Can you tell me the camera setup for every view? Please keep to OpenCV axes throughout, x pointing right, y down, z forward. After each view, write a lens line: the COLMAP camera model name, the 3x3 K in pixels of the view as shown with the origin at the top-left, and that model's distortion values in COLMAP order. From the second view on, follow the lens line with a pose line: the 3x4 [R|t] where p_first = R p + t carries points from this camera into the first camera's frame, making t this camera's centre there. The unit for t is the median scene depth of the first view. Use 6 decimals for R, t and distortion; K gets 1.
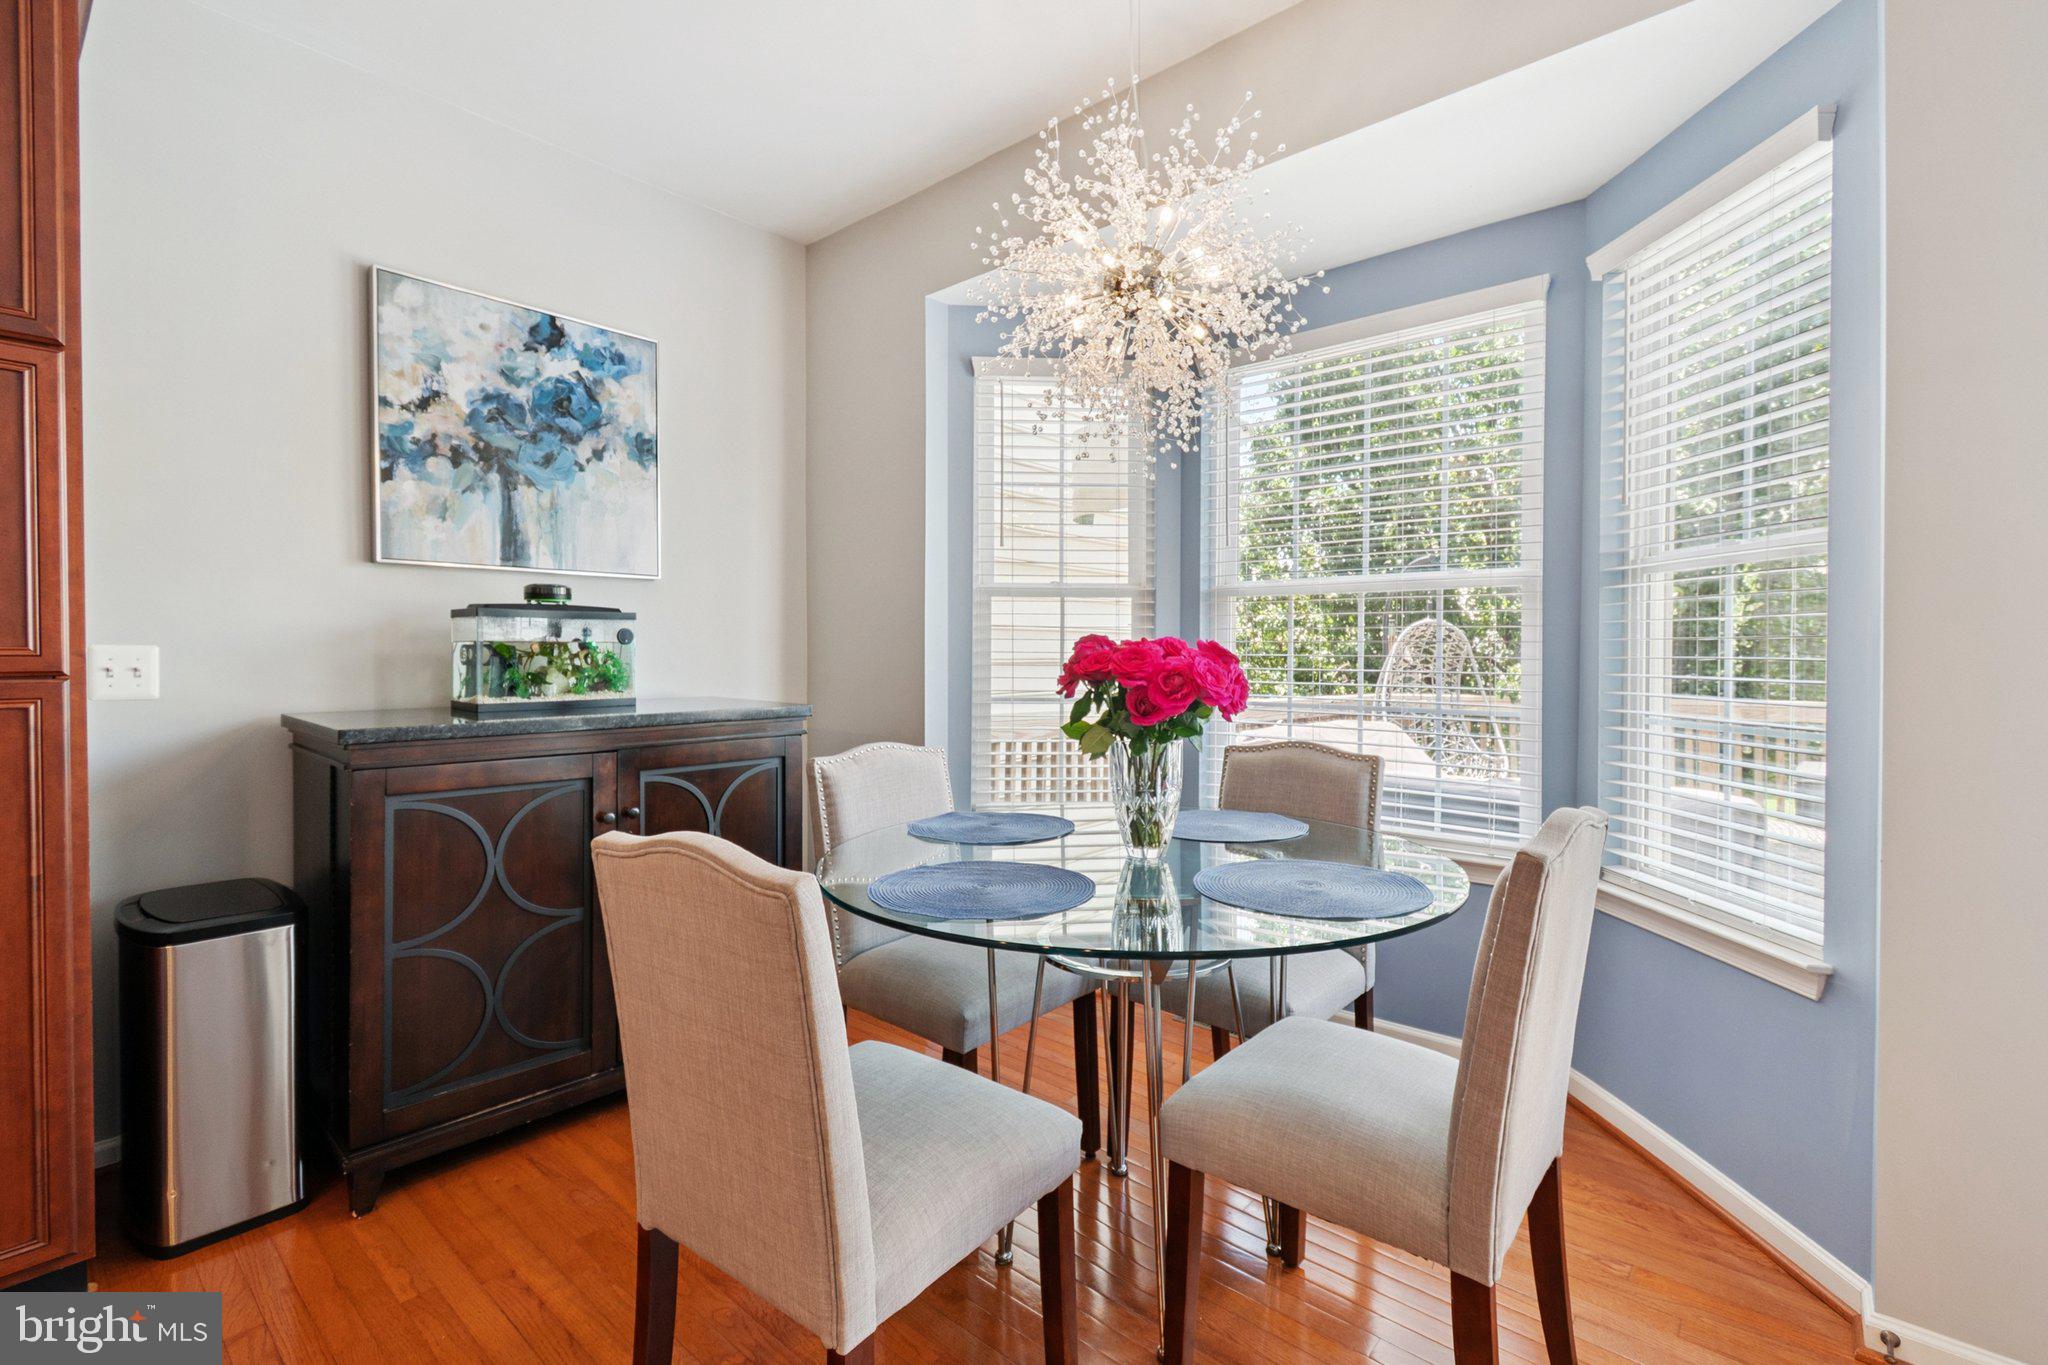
lens RADIAL K [[910.7, 0, 1034.3], [0, 910.7, 667.0], [0, 0, 1]] dist [0.003498, -0.000548]
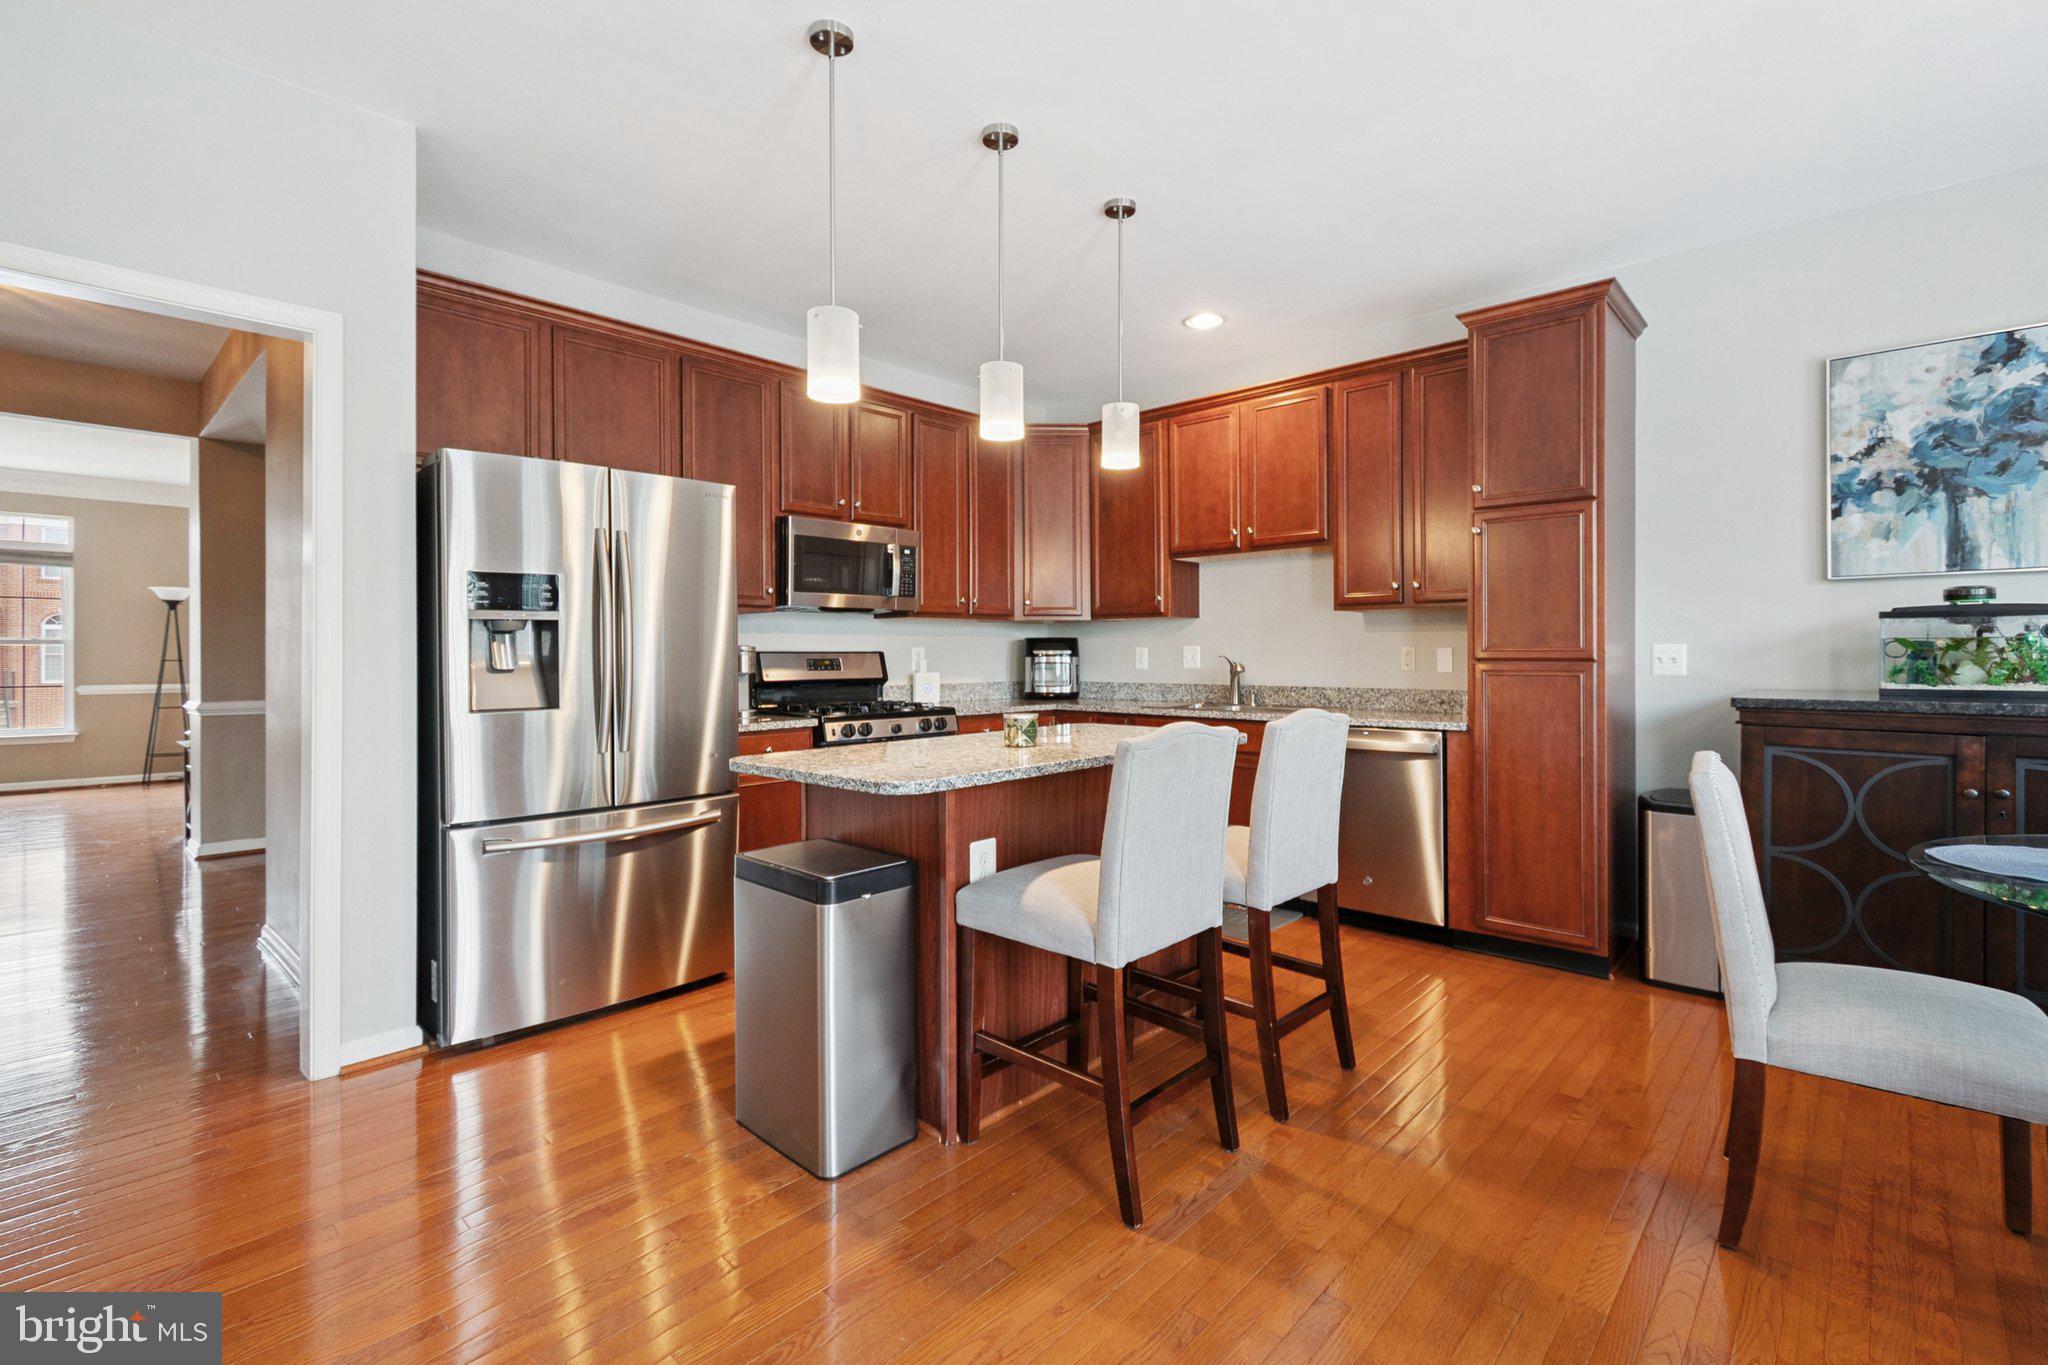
lens RADIAL K [[920.5, 0, 1035.0], [0, 920.5, 650.3], [0, 0, 1]] dist [0.015433, -0.006493]
pose [[-0.030191, -0.000871, -0.999544, 0.631905], [-0.009971, 0.999950, -0.000571, 0.000256], [0.999494, 0.009950, -0.030198, -0.111544]]
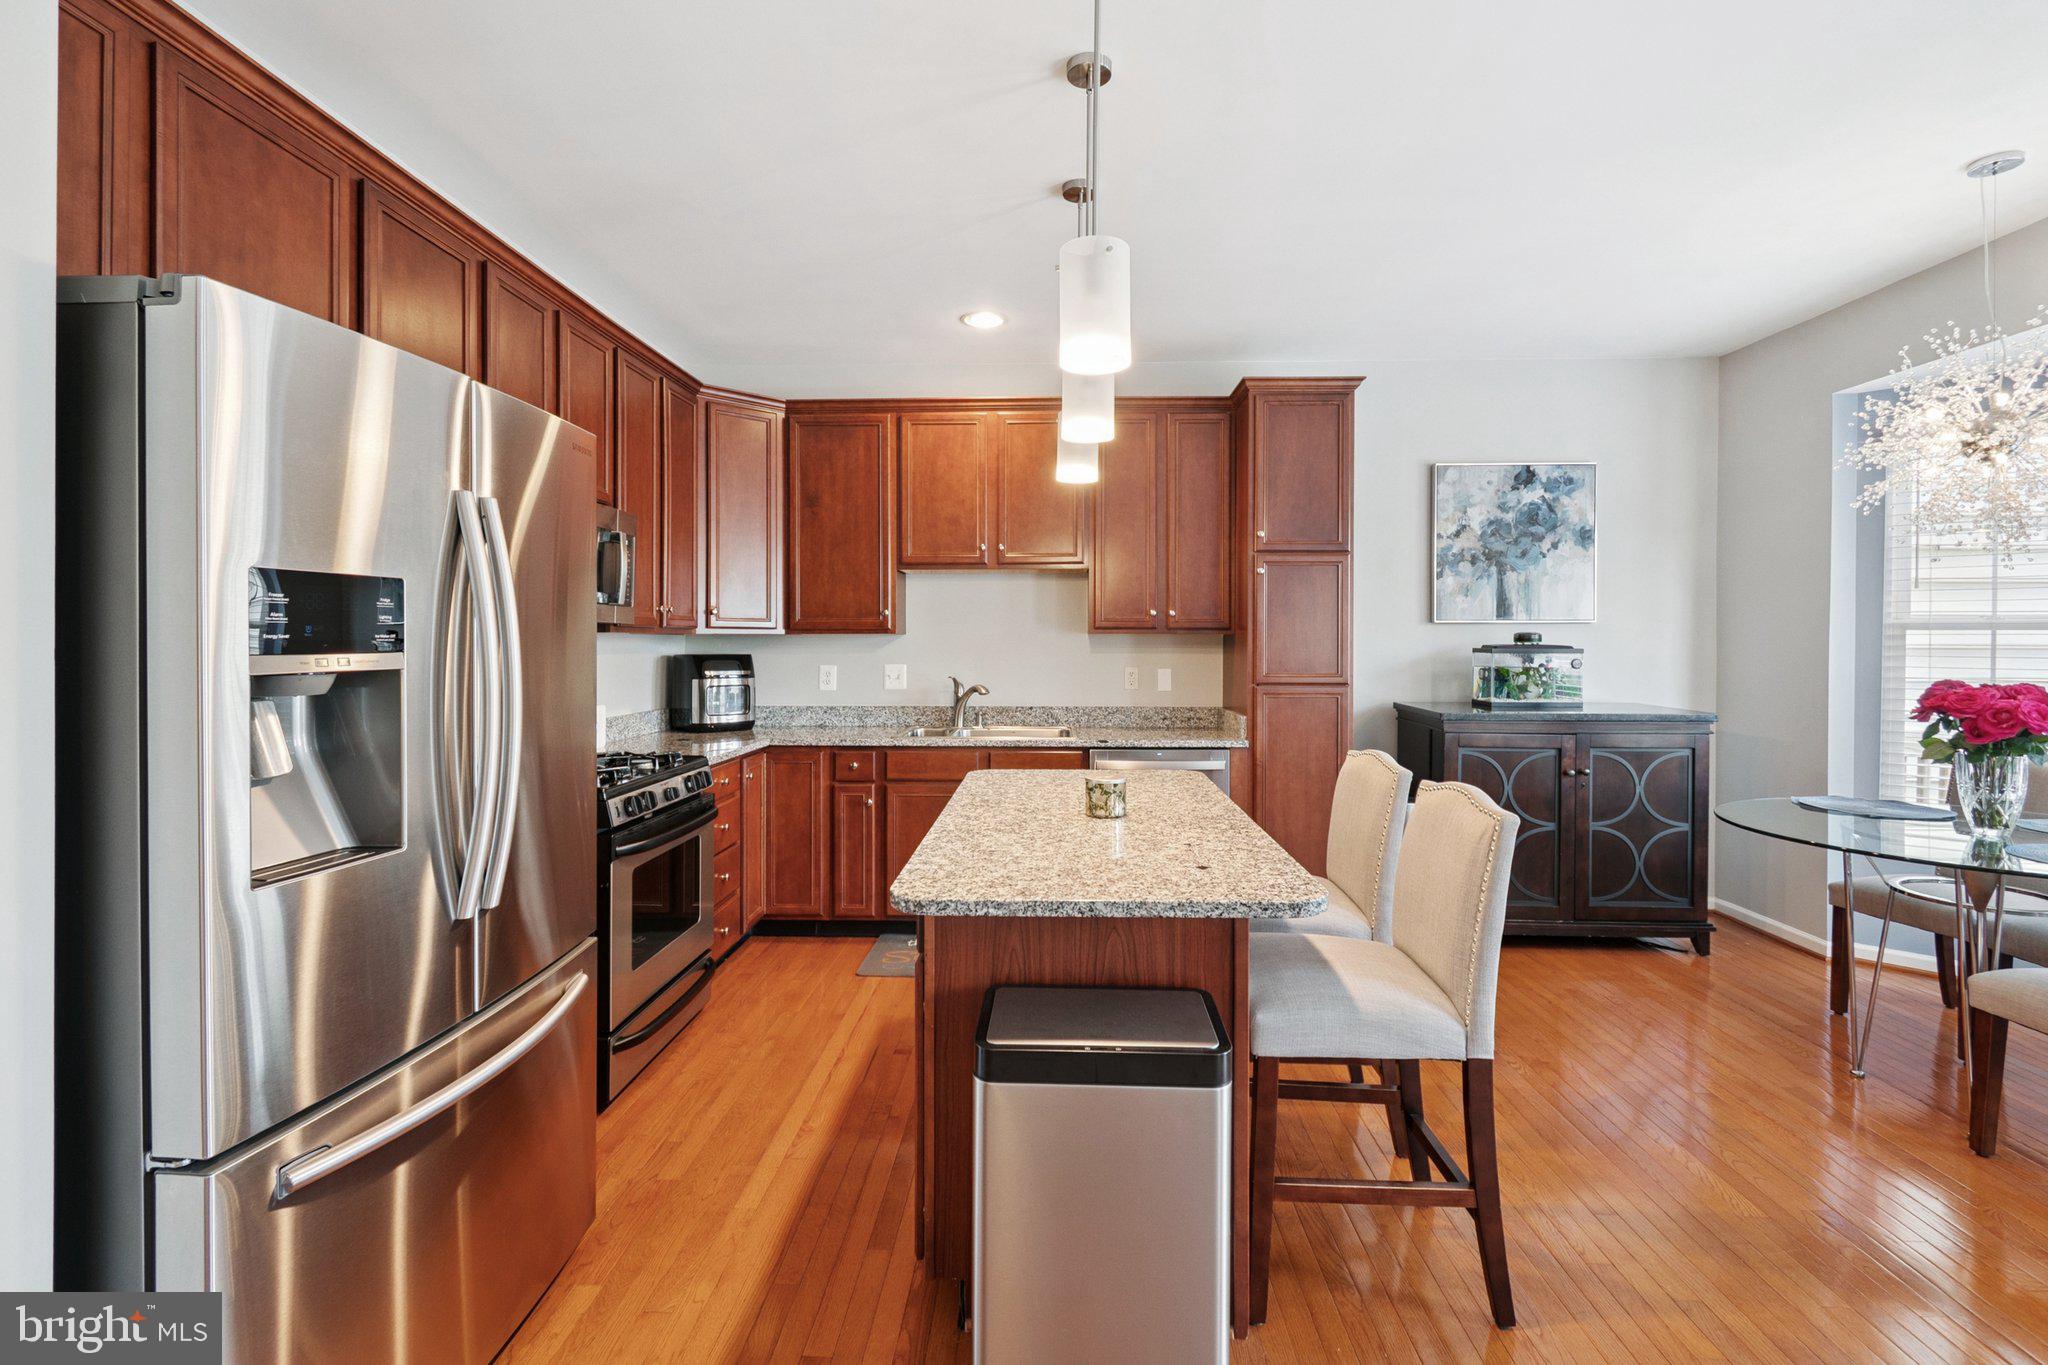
lens RADIAL K [[920.5, 0, 1035.0], [0, 920.5, 650.3], [0, 0, 1]] dist [0.015433, -0.006493]
pose [[0.632456, 0.009053, -0.774543, 0.210197], [-0.012559, 0.999920, 0.001433, -0.048076], [0.774494, 0.008821, 0.632519, -0.773192]]
